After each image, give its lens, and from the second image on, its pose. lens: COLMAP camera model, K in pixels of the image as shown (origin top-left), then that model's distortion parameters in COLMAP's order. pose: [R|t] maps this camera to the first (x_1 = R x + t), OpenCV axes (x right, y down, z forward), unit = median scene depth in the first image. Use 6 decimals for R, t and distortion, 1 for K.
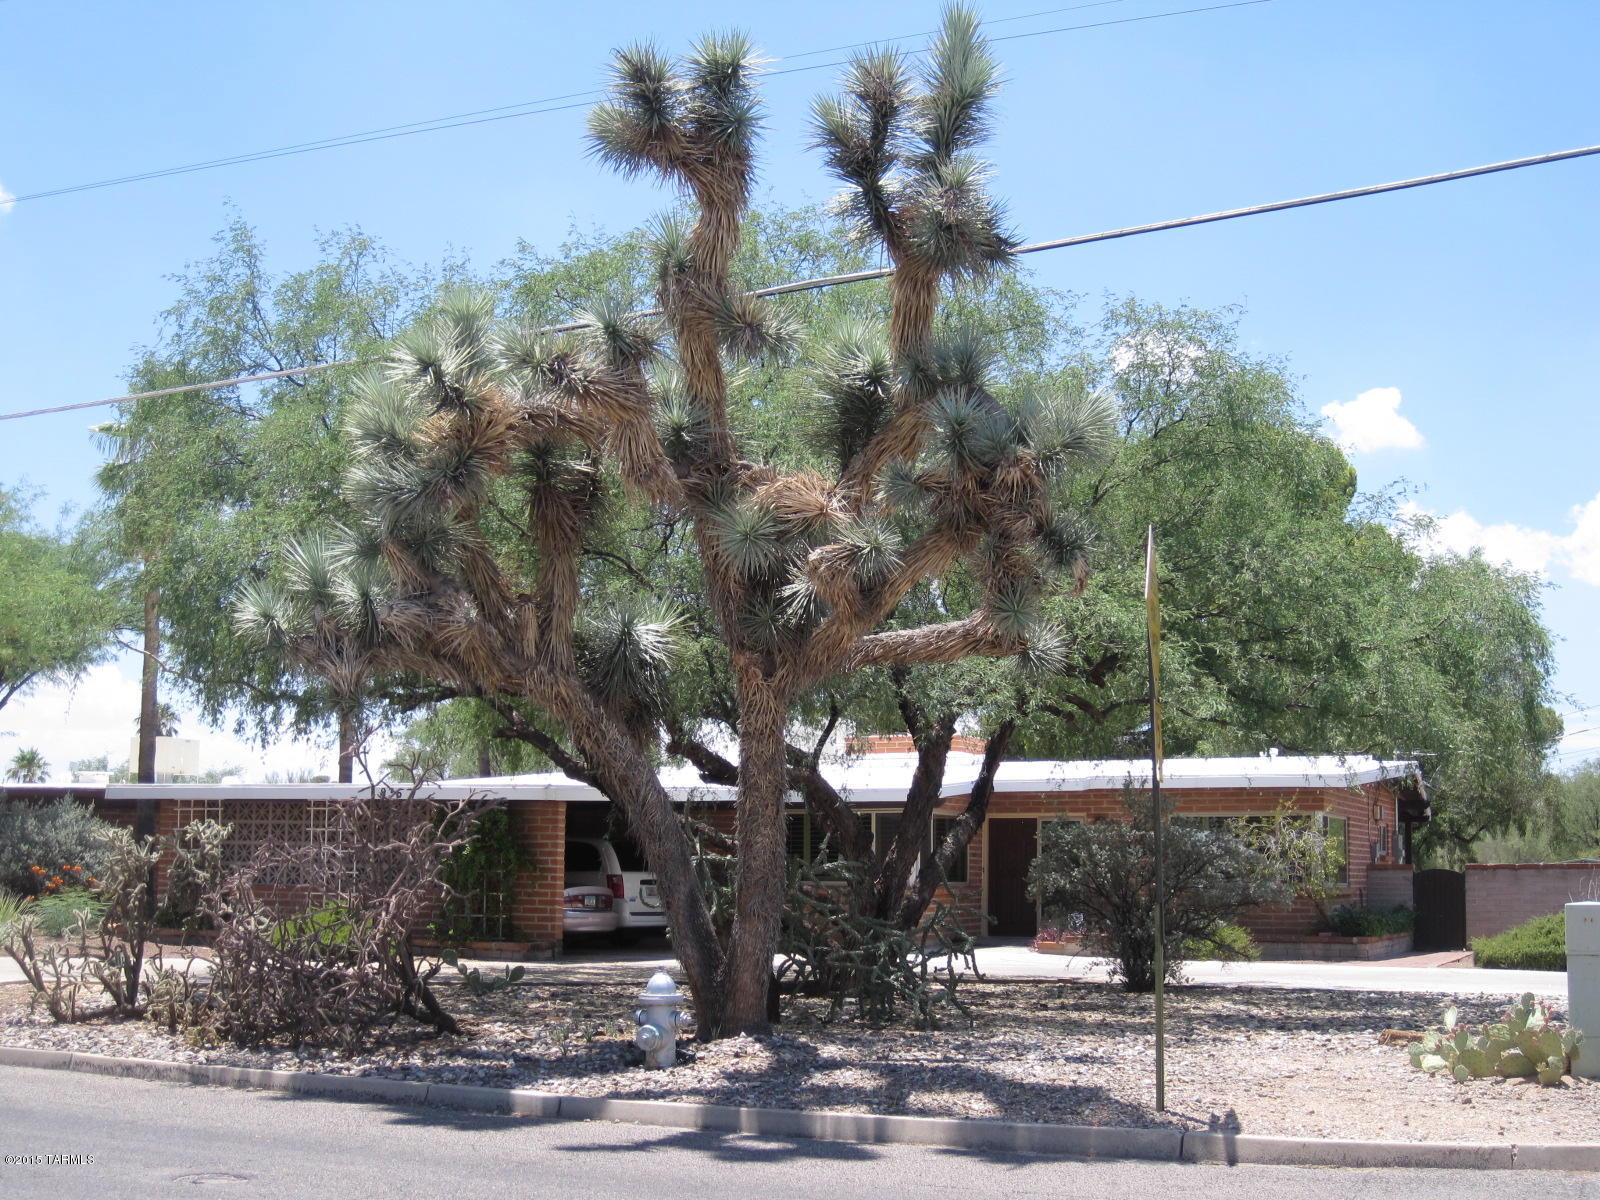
lens RADIAL K [[2079.3, 0, 800.0], [0, 2079.3, 598.4], [0, 0, 1]] dist [-0.124946, 0.000000]
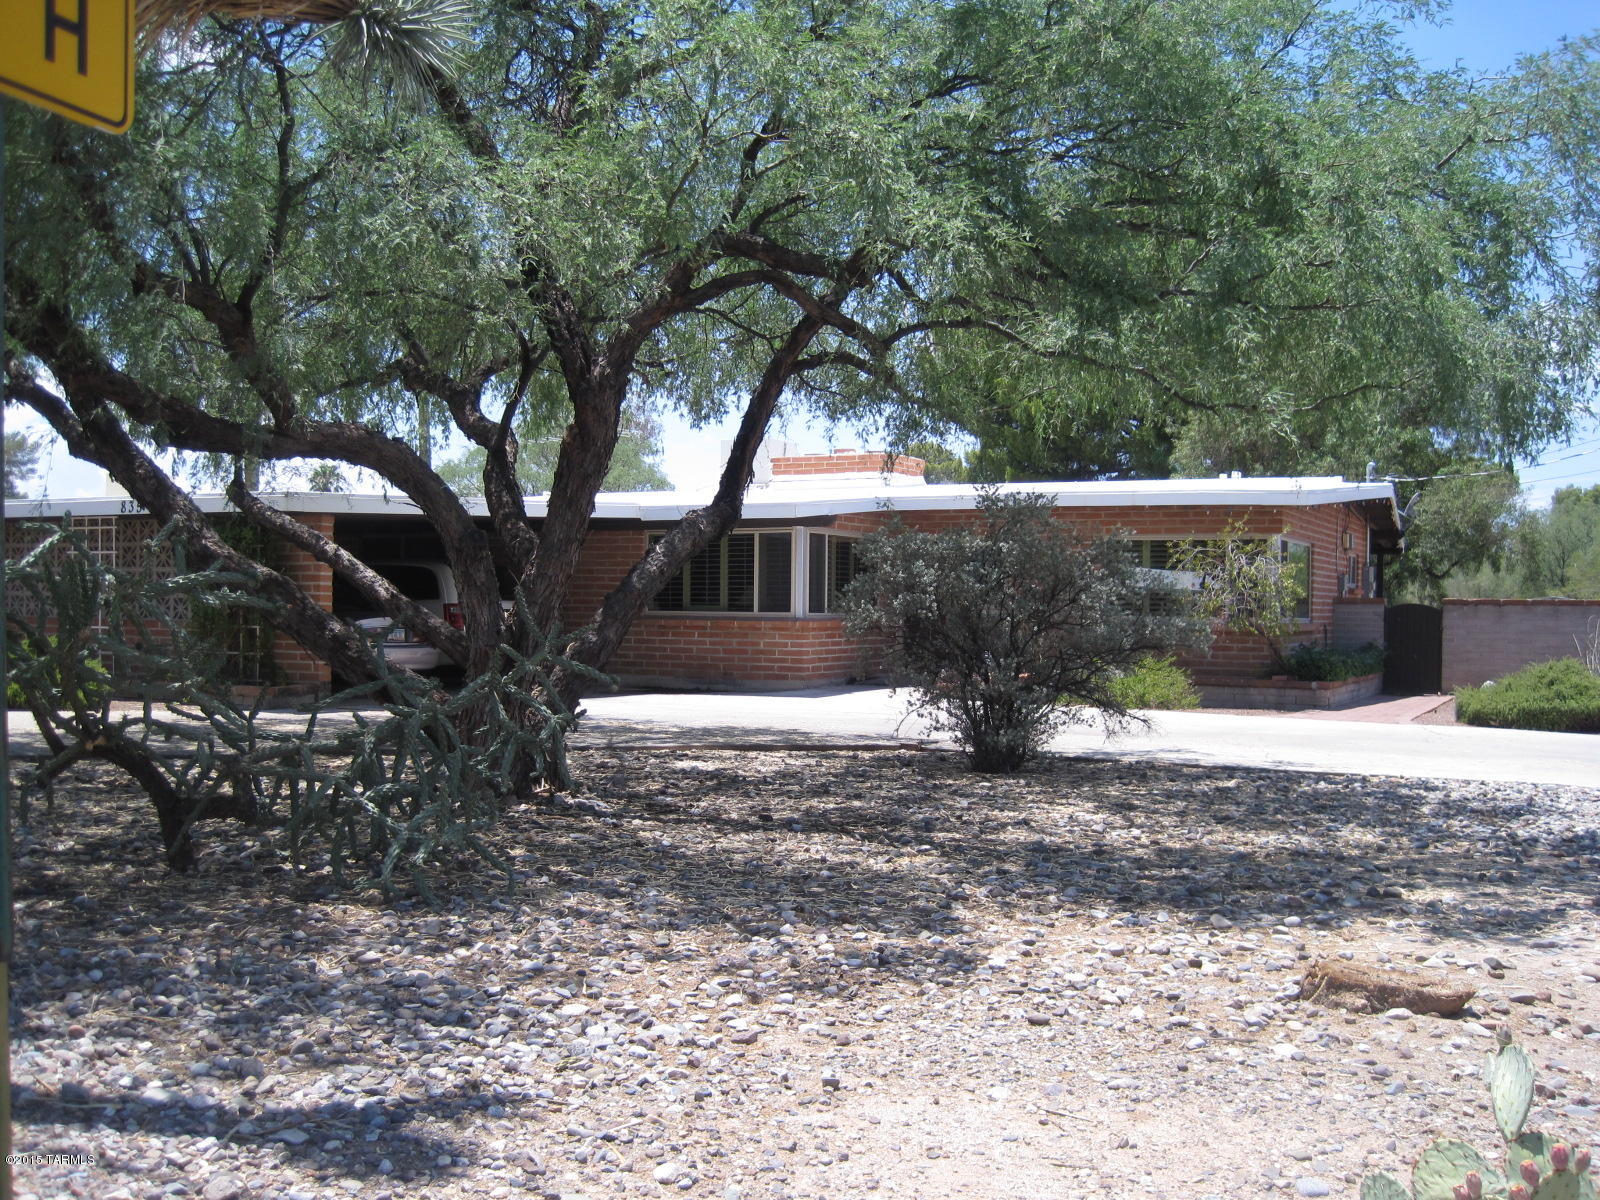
lens RADIAL K [[1637.1, 0, 801.9], [0, 1637.1, 603.9], [0, 0, 1]] dist [-0.132859, 0.000000]
pose [[0.998309, 0.003607, -0.058026, 0.094959], [0.004010, 0.991425, 0.130612, 0.043677], [0.058000, -0.130624, 0.989734, 0.321929]]
